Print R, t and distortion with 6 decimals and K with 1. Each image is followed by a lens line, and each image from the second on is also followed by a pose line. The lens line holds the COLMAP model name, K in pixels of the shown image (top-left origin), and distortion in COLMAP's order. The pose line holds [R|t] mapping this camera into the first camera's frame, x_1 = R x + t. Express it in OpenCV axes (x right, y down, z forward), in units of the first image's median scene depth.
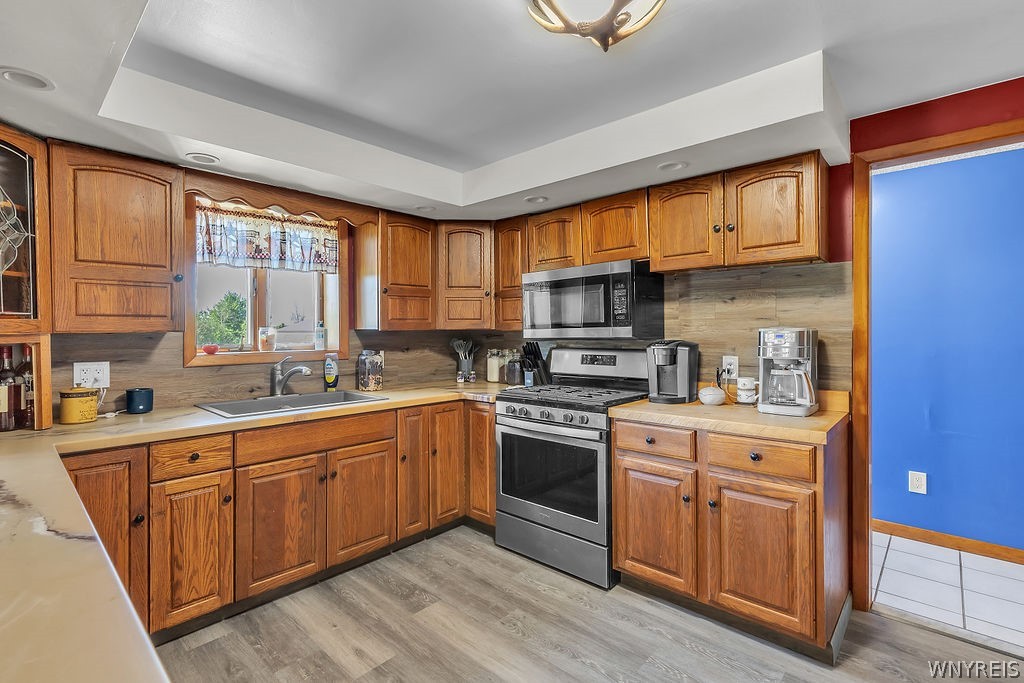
lens RADIAL K [[475.0, 0, 505.8], [0, 475.0, 331.9], [0, 0, 1]] dist [0.004337, -0.000324]
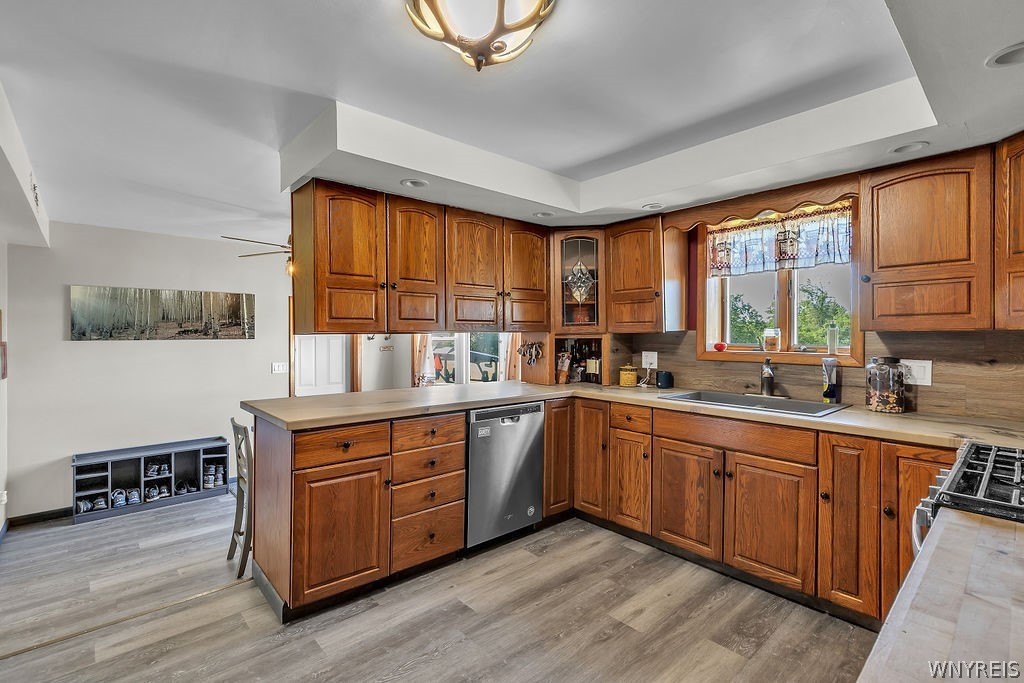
lens RADIAL K [[475.0, 0, 508.9], [0, 475.0, 336.1], [0, 0, 1]] dist [0.004337, -0.000324]
pose [[-0.096685, 0.008770, -0.995276, 0.714232], [-0.002702, 0.999955, 0.009074, -0.001024], [0.995311, 0.003567, -0.096657, 0.663110]]
